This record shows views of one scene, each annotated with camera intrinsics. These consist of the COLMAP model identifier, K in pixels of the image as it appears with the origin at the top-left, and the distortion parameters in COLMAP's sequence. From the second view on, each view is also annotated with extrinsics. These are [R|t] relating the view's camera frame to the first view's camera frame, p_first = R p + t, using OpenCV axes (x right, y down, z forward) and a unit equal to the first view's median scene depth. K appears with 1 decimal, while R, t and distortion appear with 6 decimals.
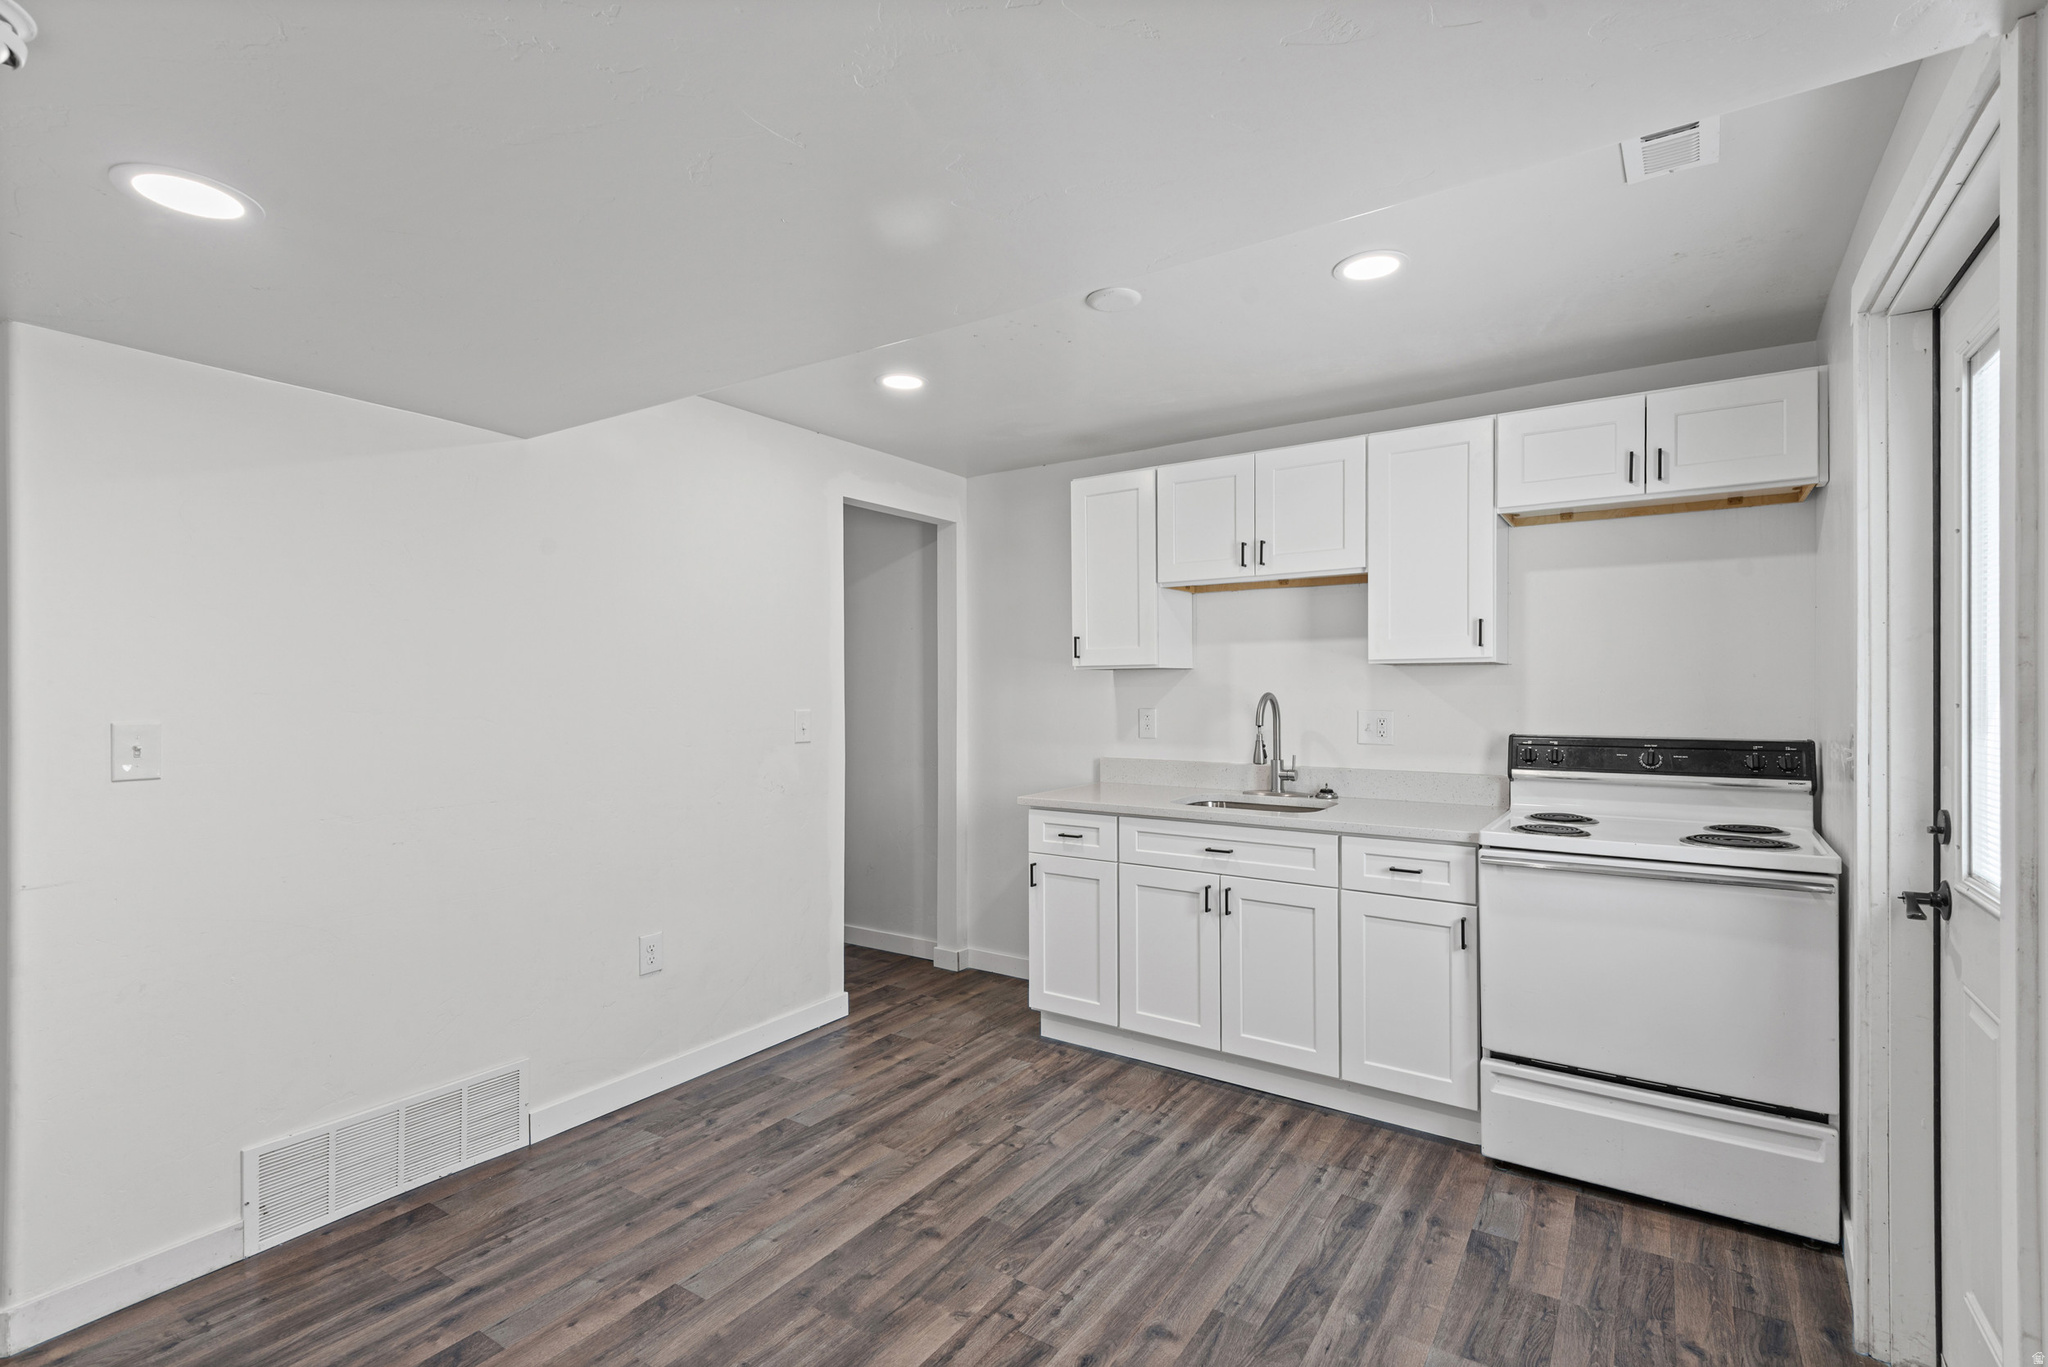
lens RADIAL K [[923.2, 0, 1022.1], [0, 923.2, 690.4], [0, 0, 1]] dist [0.028031, -0.011868]
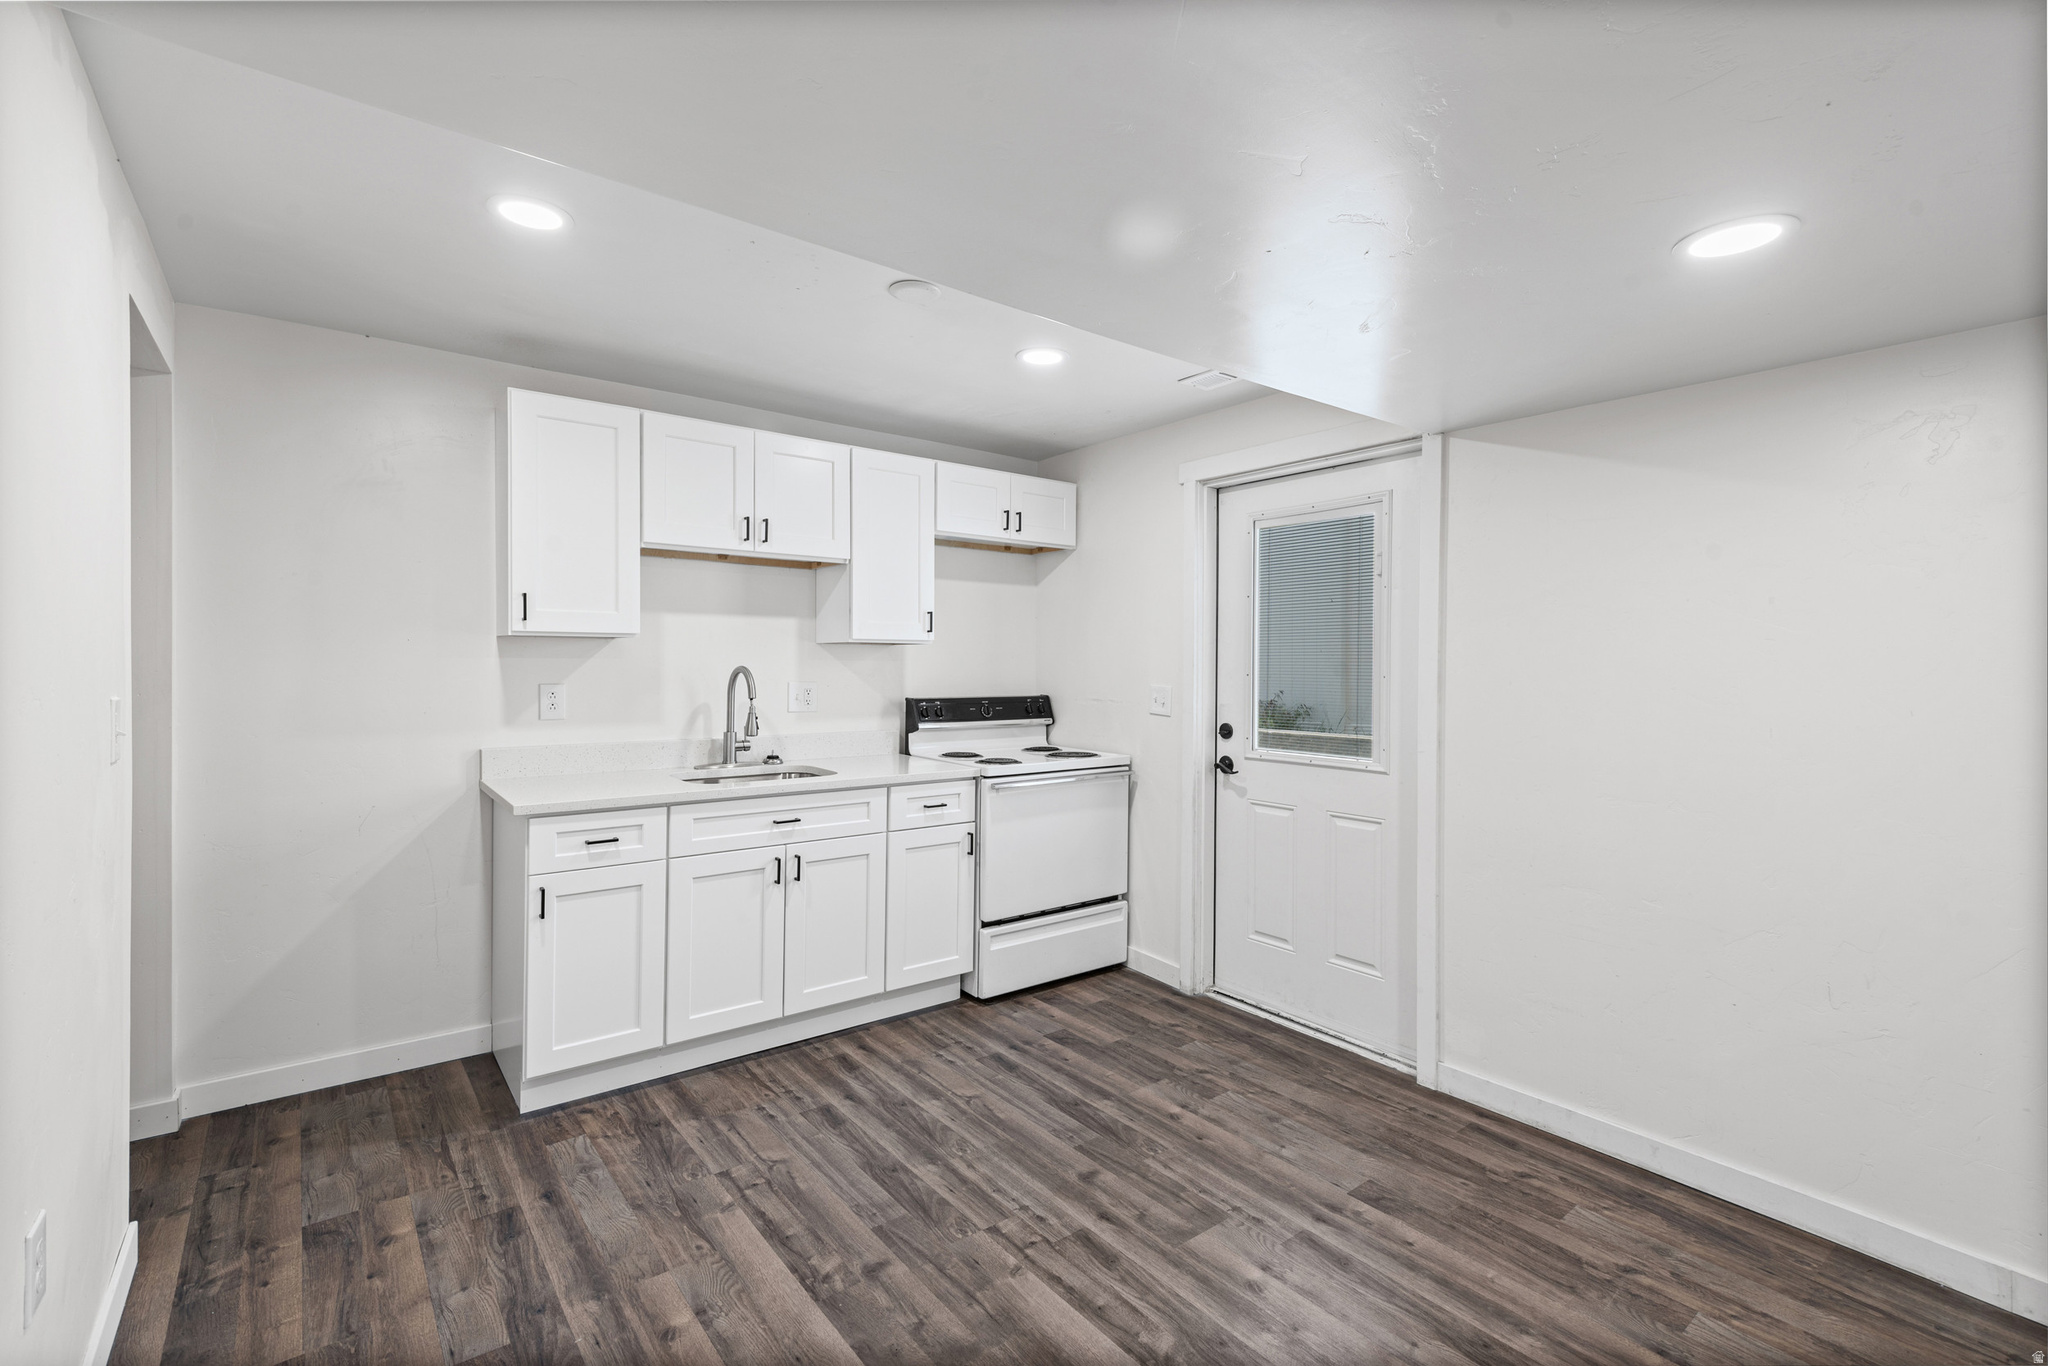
lens RADIAL K [[923.2, 0, 1002.2], [0, 923.2, 667.7], [0, 0, 1]] dist [0.028031, -0.011868]
pose [[0.329874, -0.001000, 0.944024, -0.808148], [-0.008564, 0.999955, 0.004052, -0.003265], [-0.943986, -0.009422, 0.329851, 0.524528]]
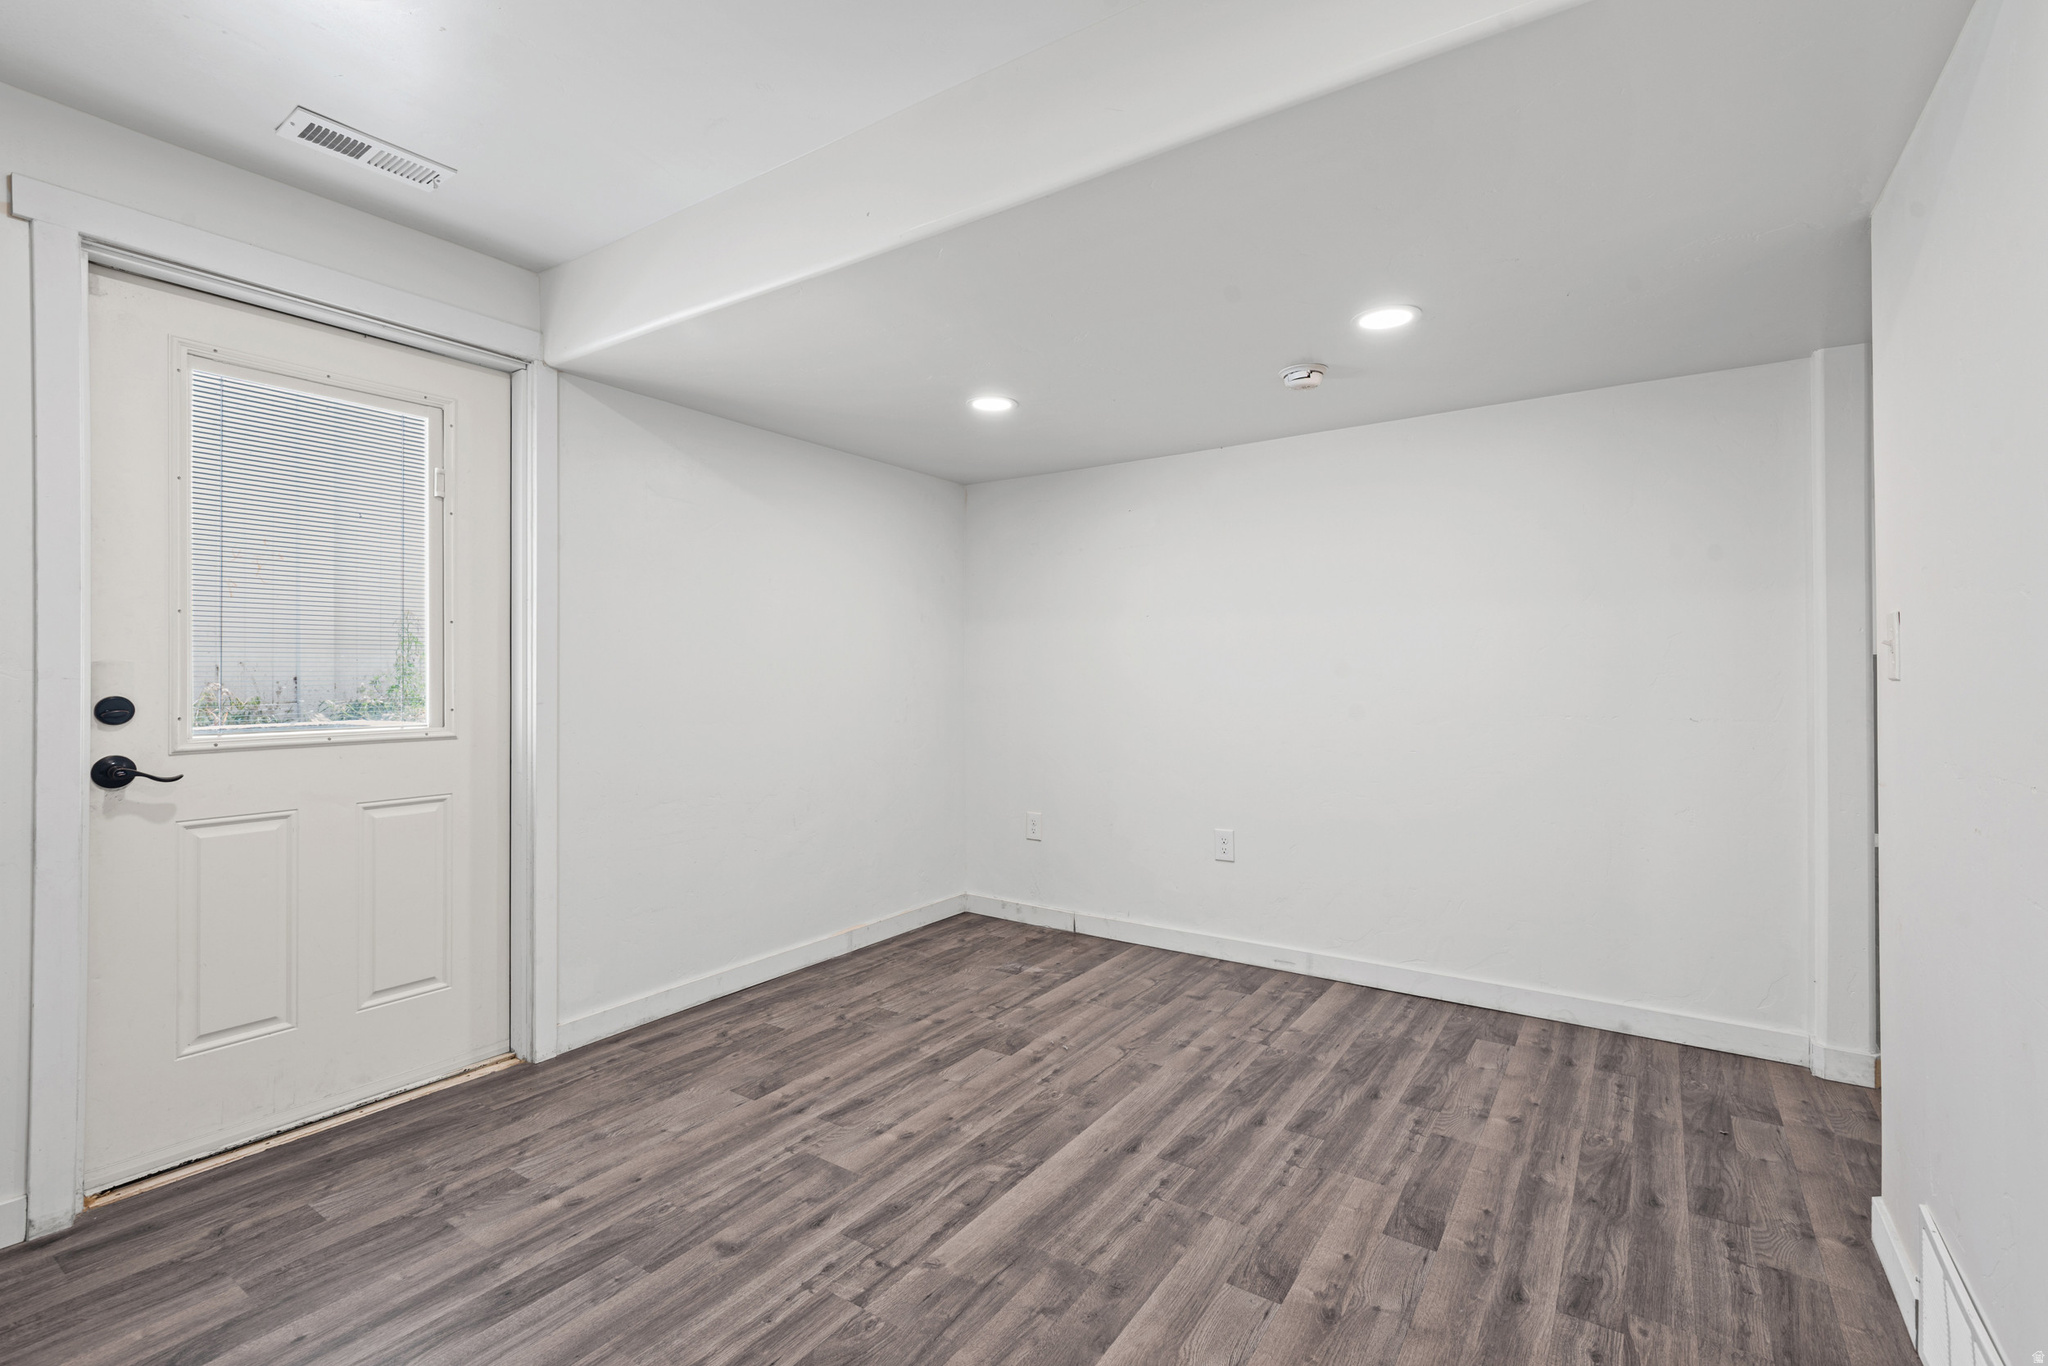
lens RADIAL K [[923.2, 0, 1055.0], [0, 923.2, 672.2], [0, 0, 1]] dist [0.028031, -0.011868]
pose [[-0.999813, 0.002392, -0.019175, -0.130795], [0.002489, 0.999984, -0.005058, 0.070801], [0.019163, -0.005105, -0.999803, 1.483739]]
